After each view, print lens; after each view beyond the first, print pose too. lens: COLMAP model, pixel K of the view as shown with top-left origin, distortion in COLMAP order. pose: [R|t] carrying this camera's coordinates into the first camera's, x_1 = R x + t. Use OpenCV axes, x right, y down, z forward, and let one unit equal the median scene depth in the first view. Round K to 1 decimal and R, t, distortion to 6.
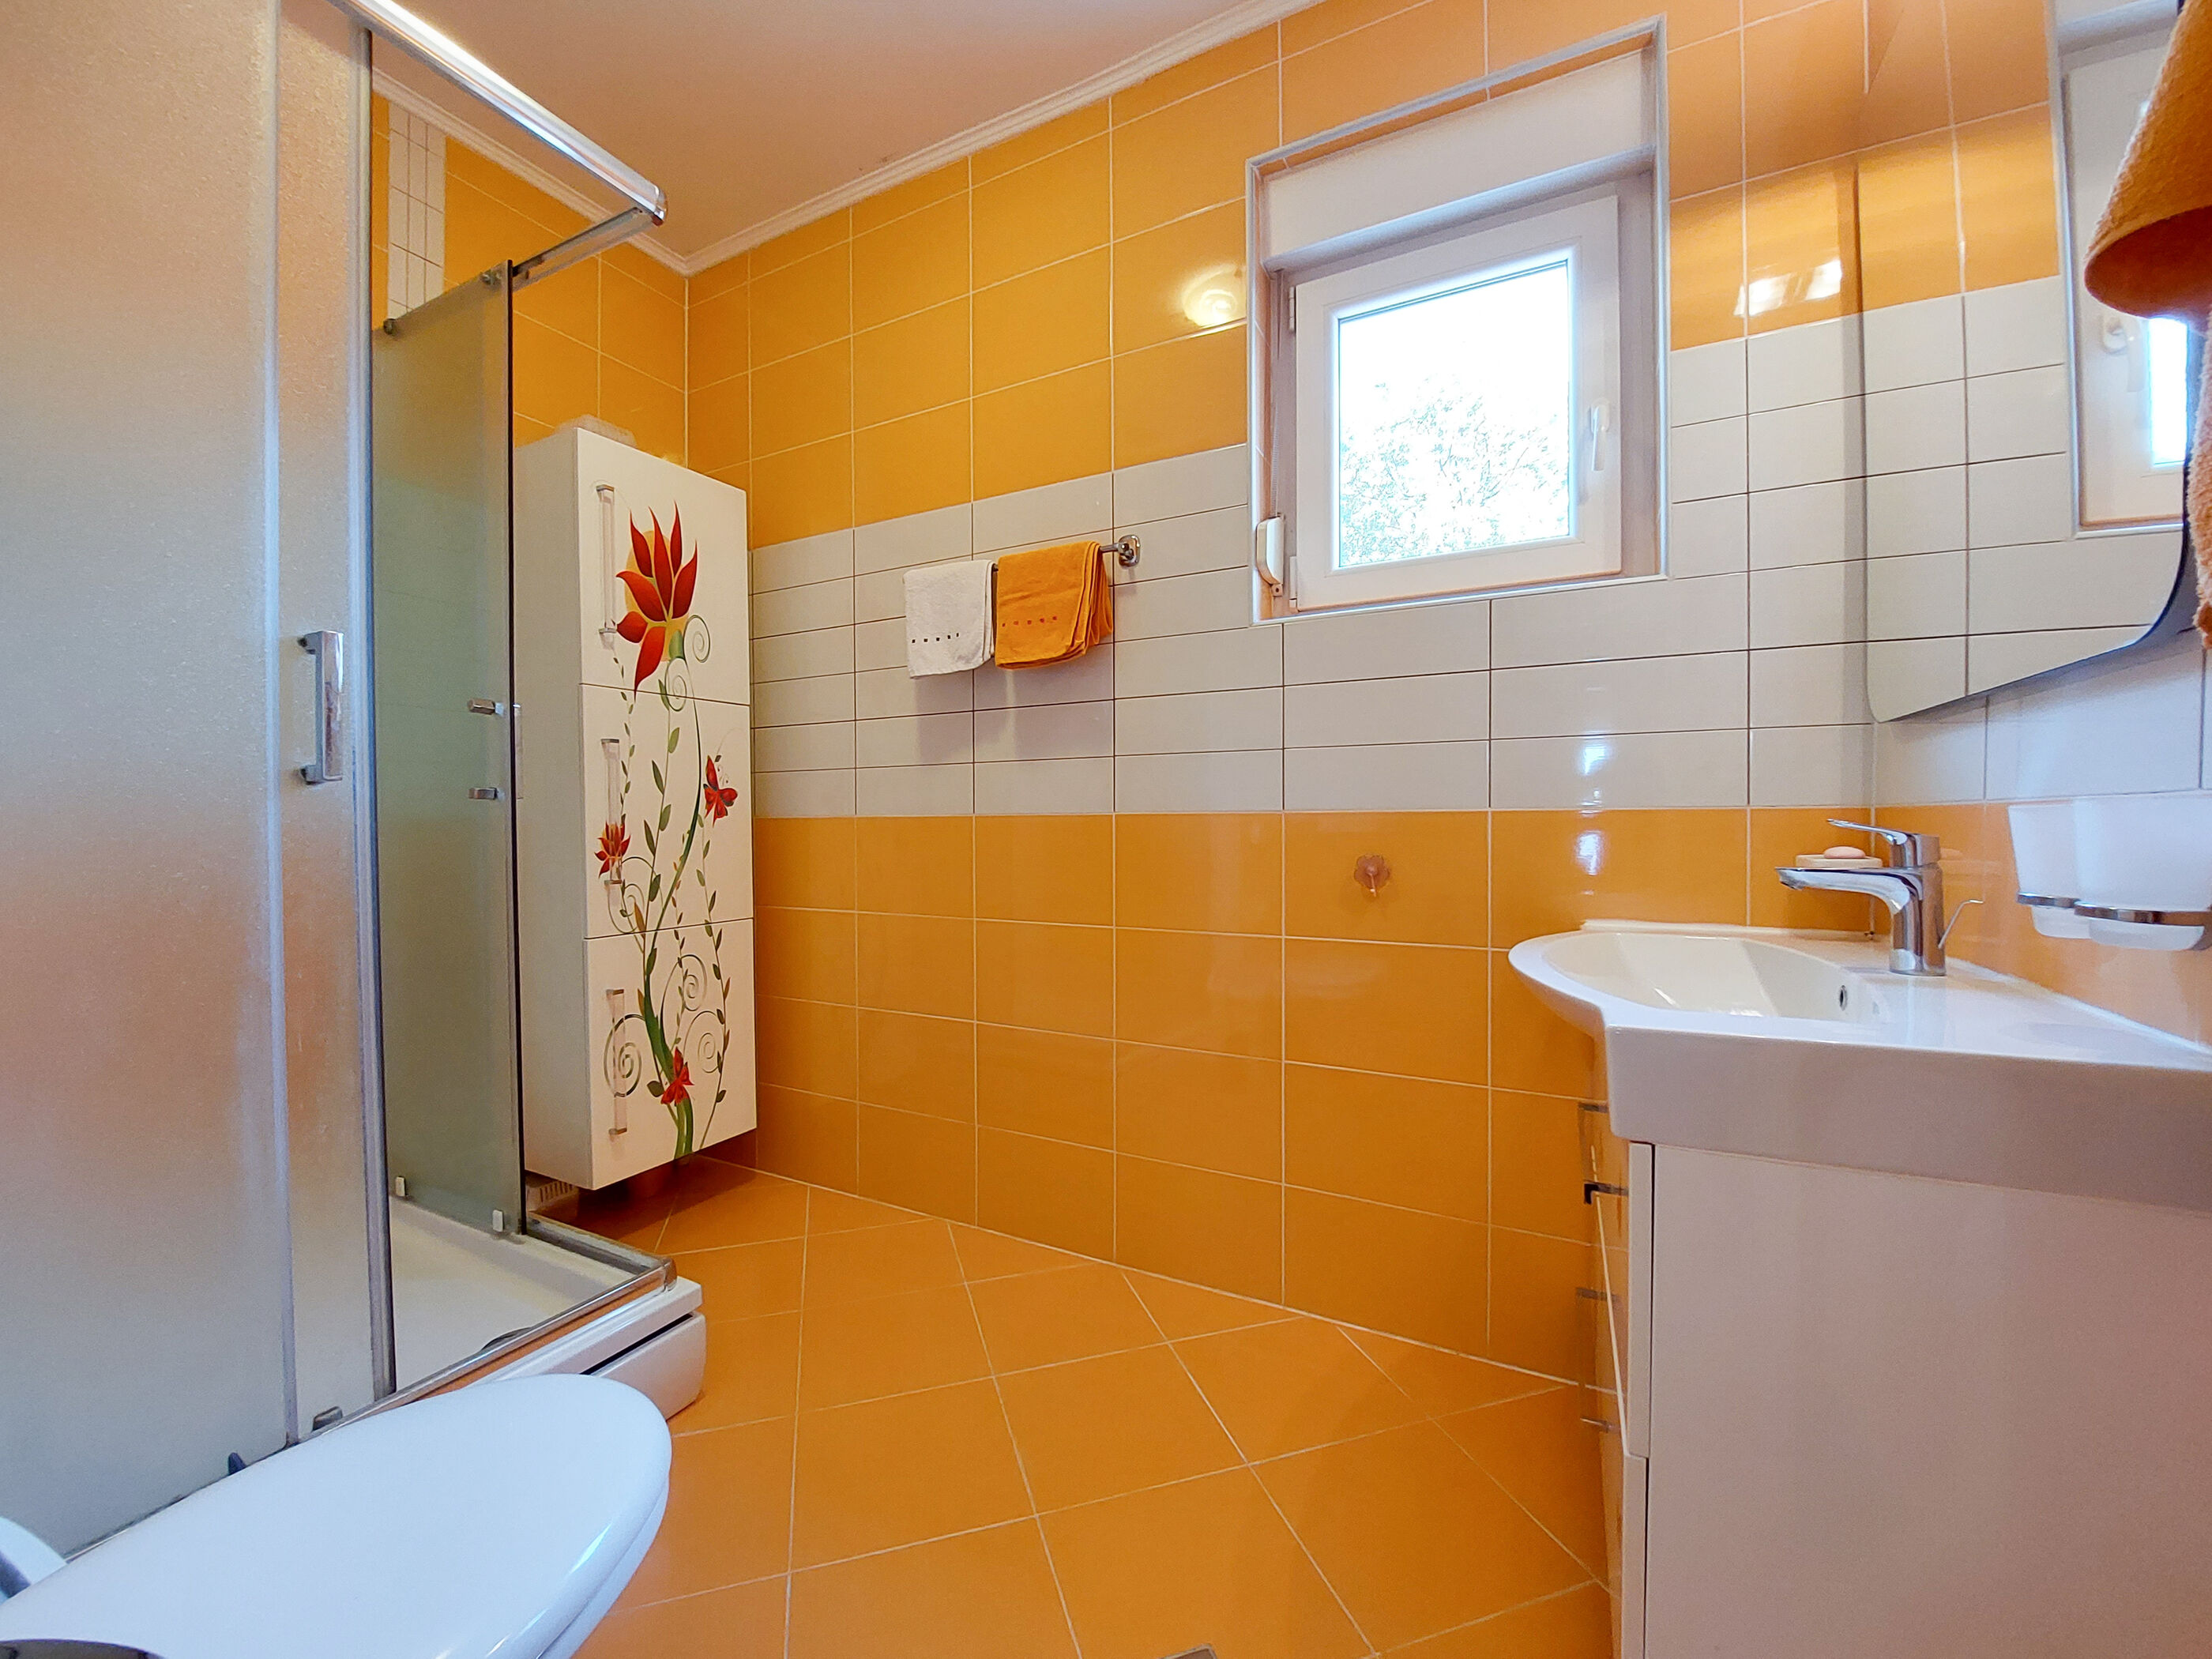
lens RADIAL K [[885.8, 0, 1103.4], [0, 885.8, 831.1], [0, 0, 1]] dist [-0.012506, -0.001768]
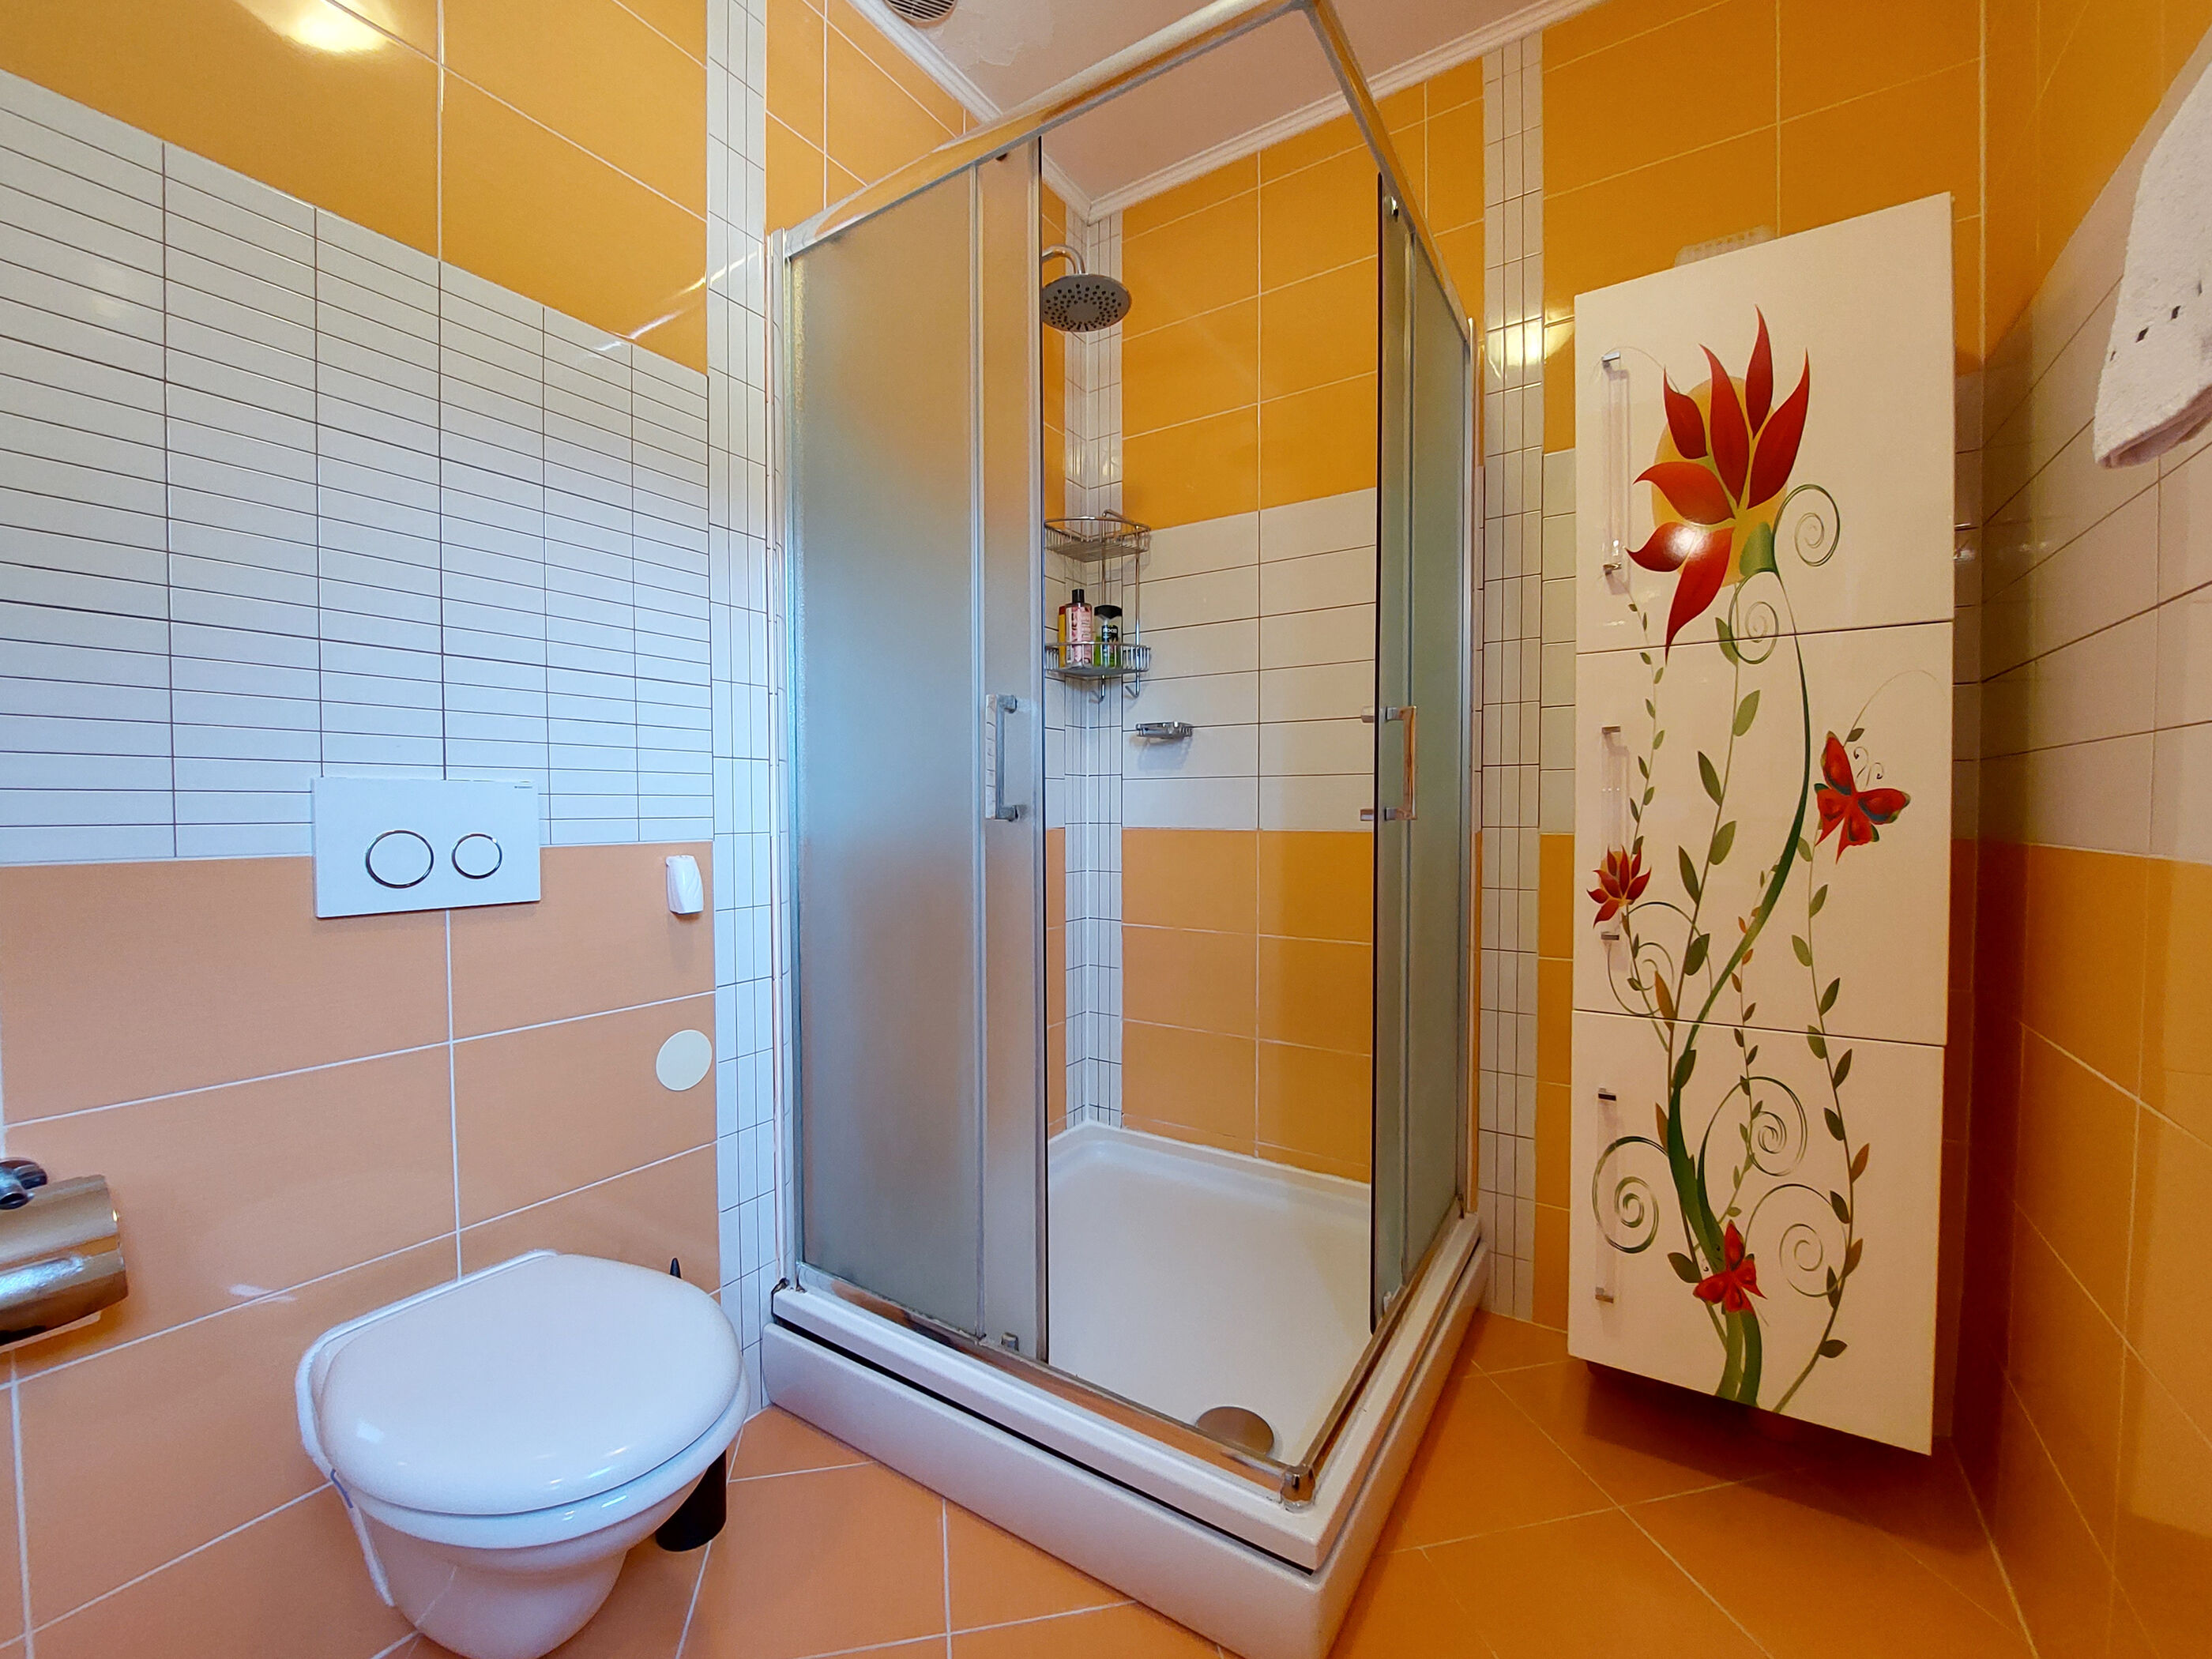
lens RADIAL K [[885.8, 0, 1106.9], [0, 885.8, 831.0], [0, 0, 1]] dist [-0.012506, -0.001768]
pose [[-0.095255, 0.035568, -0.994817, 0.149196], [-0.000702, 0.999359, 0.035798, -0.044941], [0.995453, 0.004109, -0.095169, 0.631341]]
